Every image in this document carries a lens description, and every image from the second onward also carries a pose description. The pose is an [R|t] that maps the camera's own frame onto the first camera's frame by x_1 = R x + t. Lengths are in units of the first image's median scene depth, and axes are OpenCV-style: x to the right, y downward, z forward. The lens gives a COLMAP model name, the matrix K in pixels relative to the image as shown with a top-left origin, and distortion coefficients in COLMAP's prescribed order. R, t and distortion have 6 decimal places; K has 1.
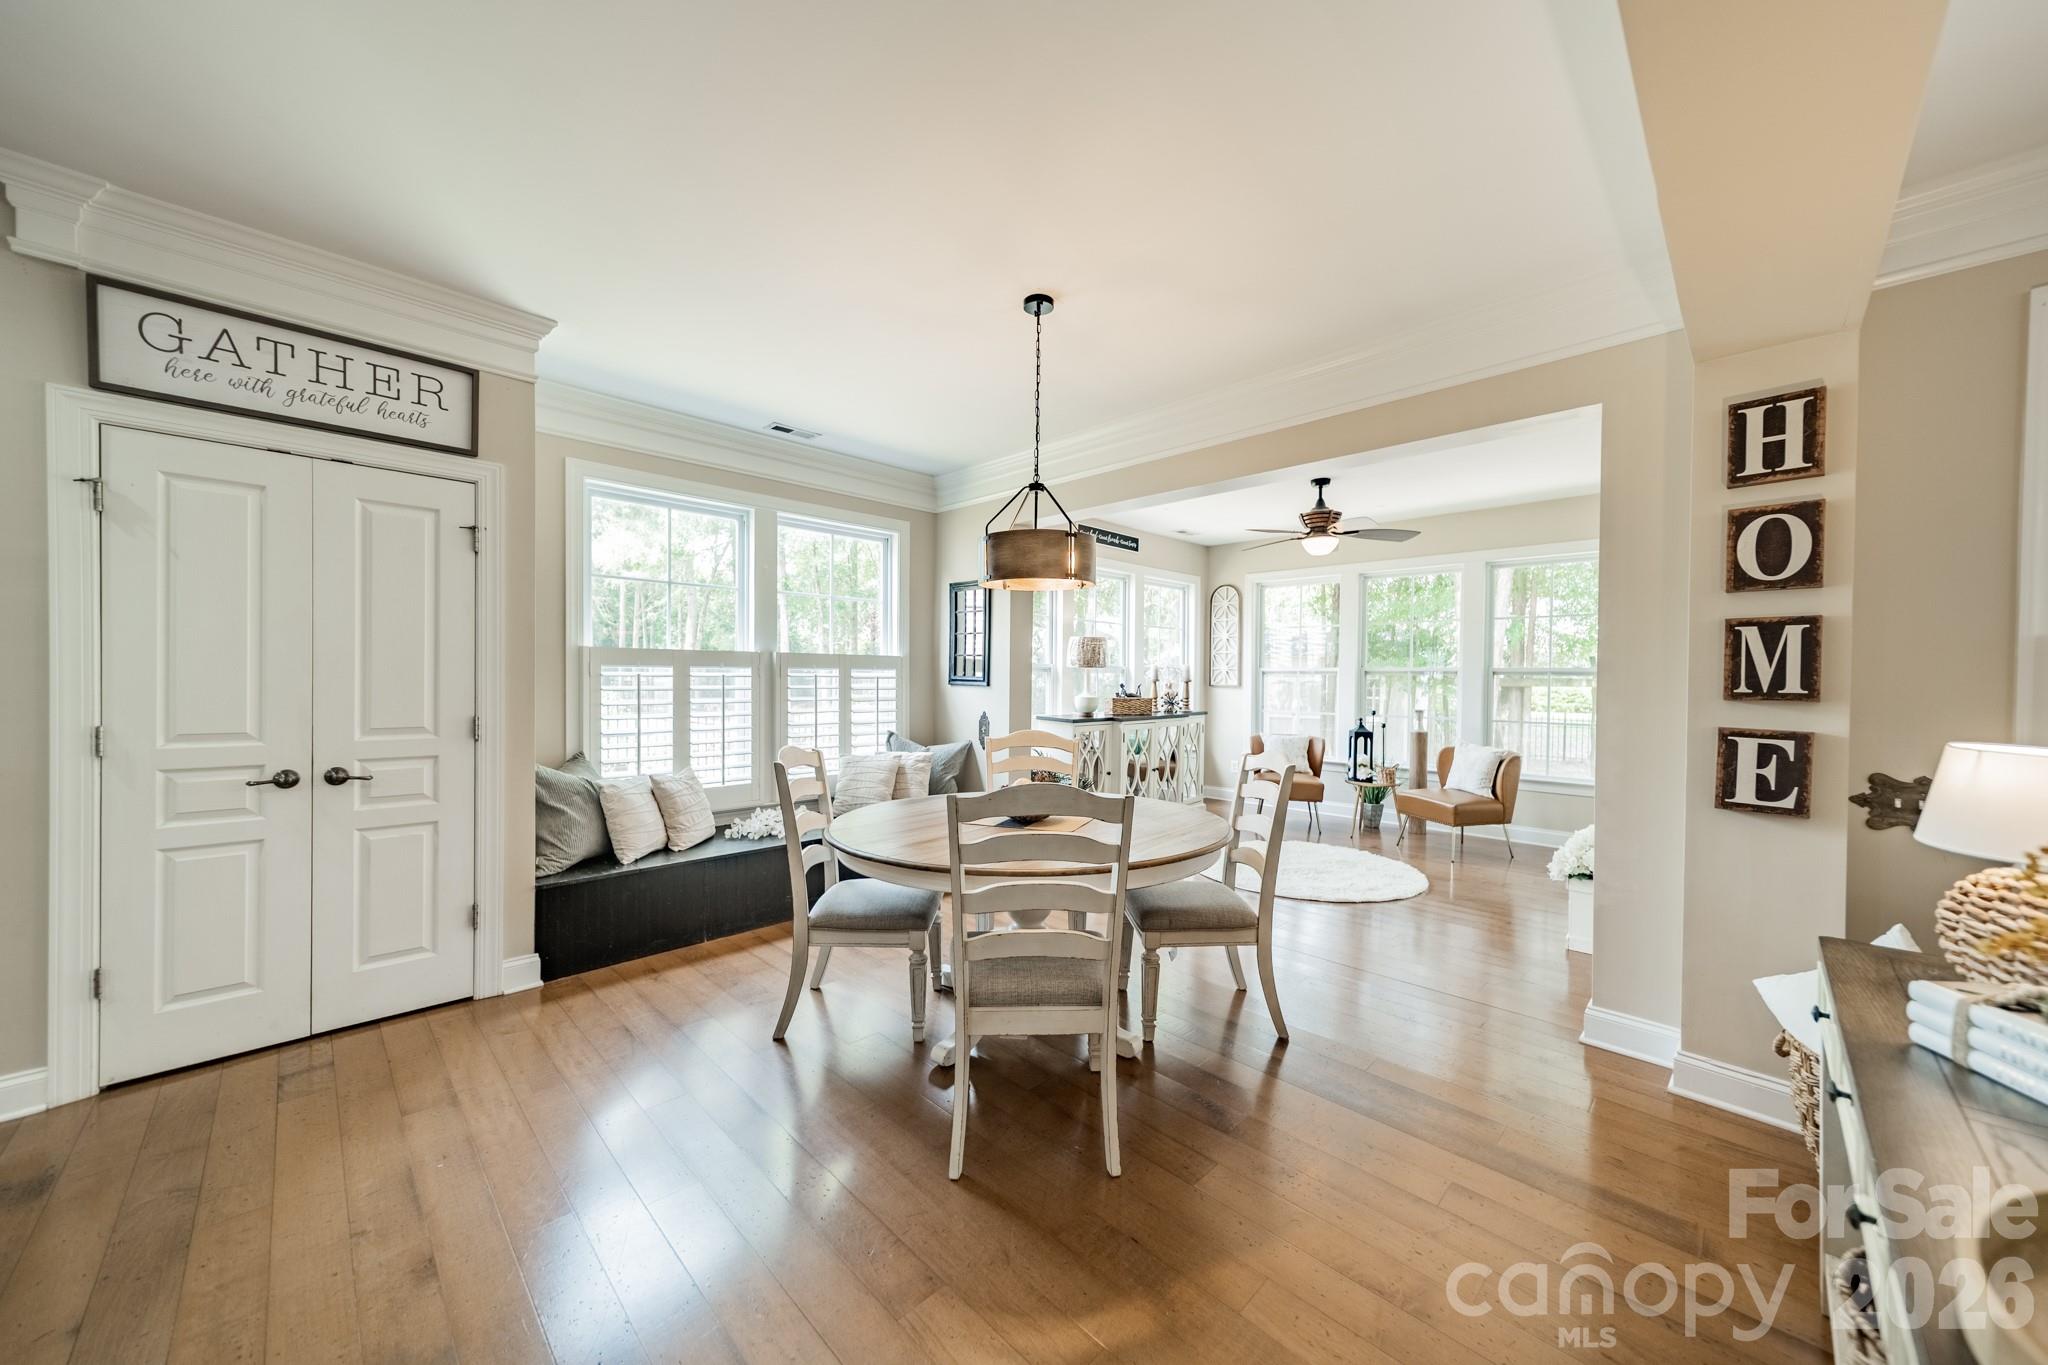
lens RADIAL K [[724.9, 0, 1030.8], [0, 724.9, 684.4], [0, 0, 1]] dist [0.003798, 0.000709]
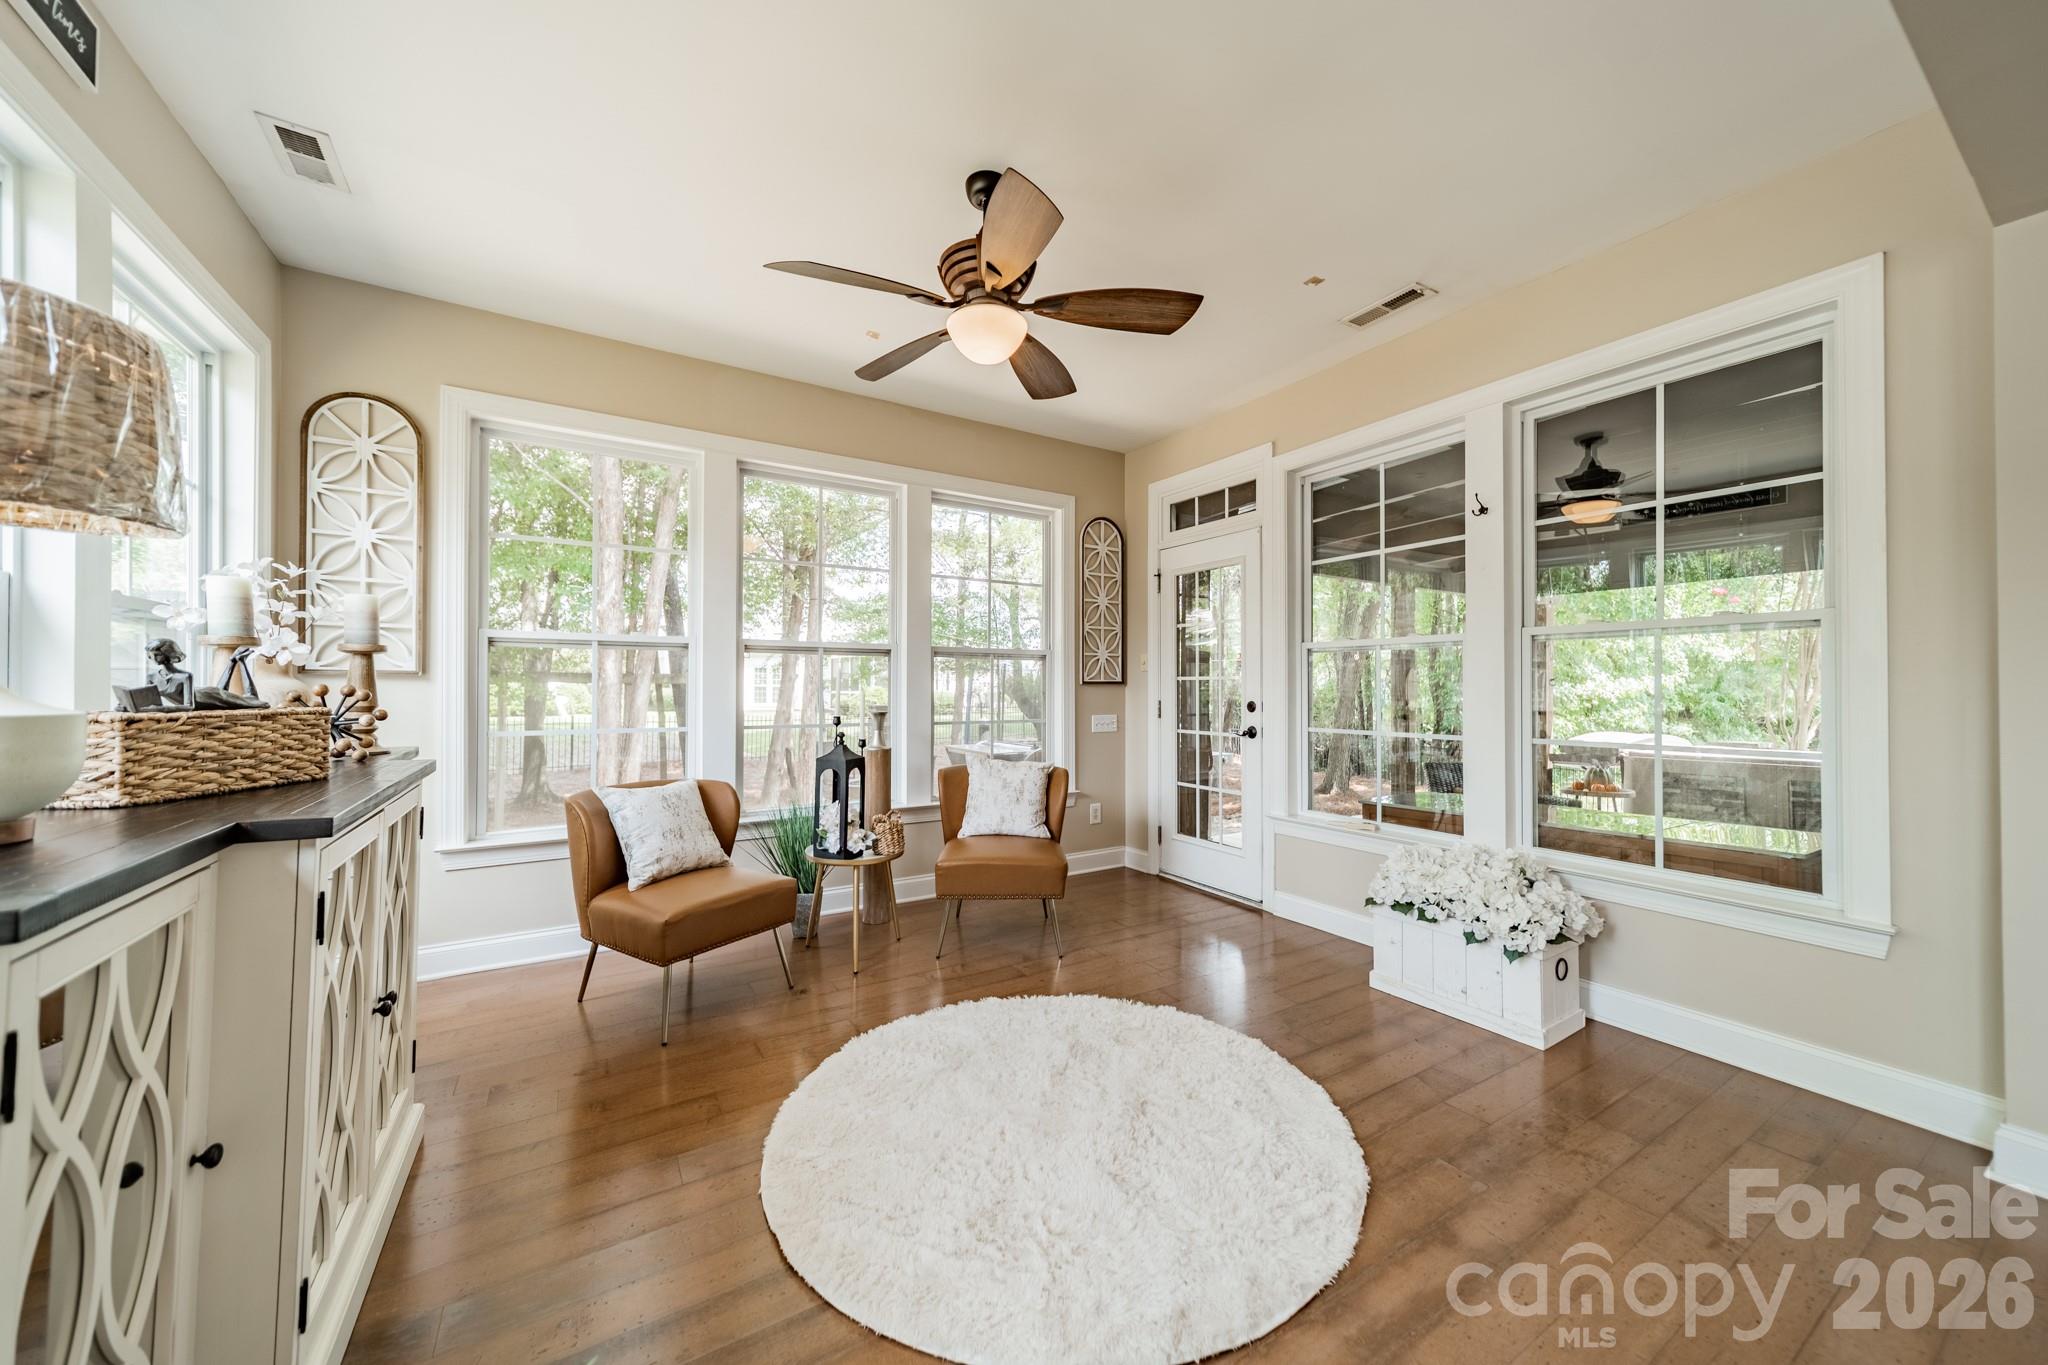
lens RADIAL K [[724.9, 0, 1027.7], [0, 724.9, 680.6], [0, 0, 1]] dist [0.003798, 0.000709]
pose [[0.226043, -0.000383, 0.974117, -0.014534], [0.007207, 0.999973, -0.001279, 0.011041], [-0.974091, 0.007309, 0.226040, 0.697043]]
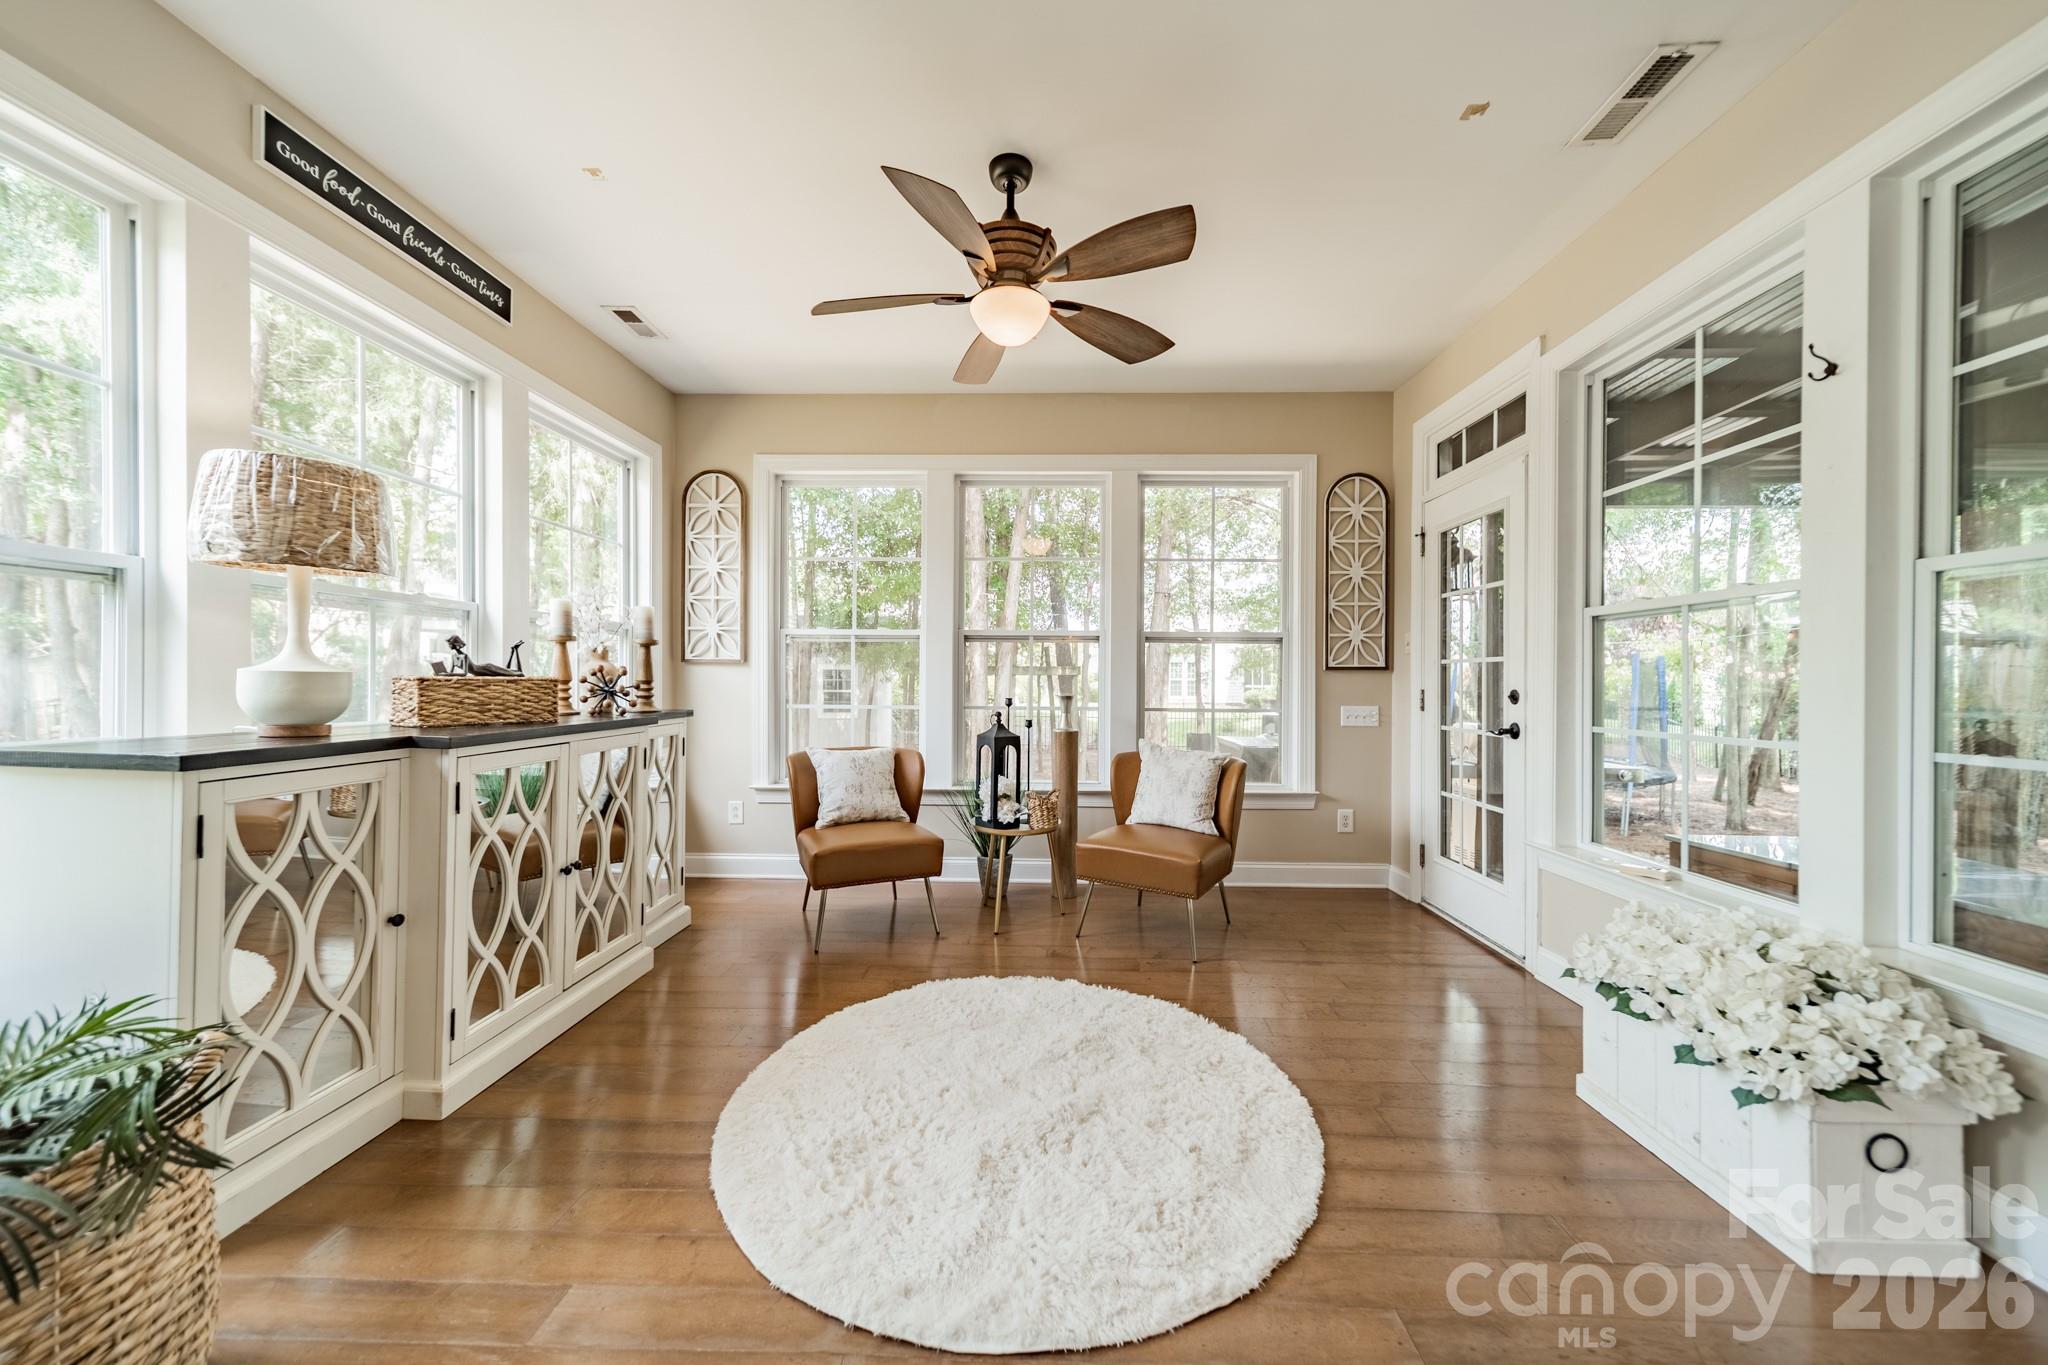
lens RADIAL K [[724.9, 0, 1032.2], [0, 724.9, 683.7], [0, 0, 1]] dist [0.003798, 0.000709]
pose [[0.725235, -0.008722, 0.688446, 0.082841], [0.006409, 0.999962, 0.005917, 0.020326], [-0.688472, 0.000121, 0.725263, 0.532929]]
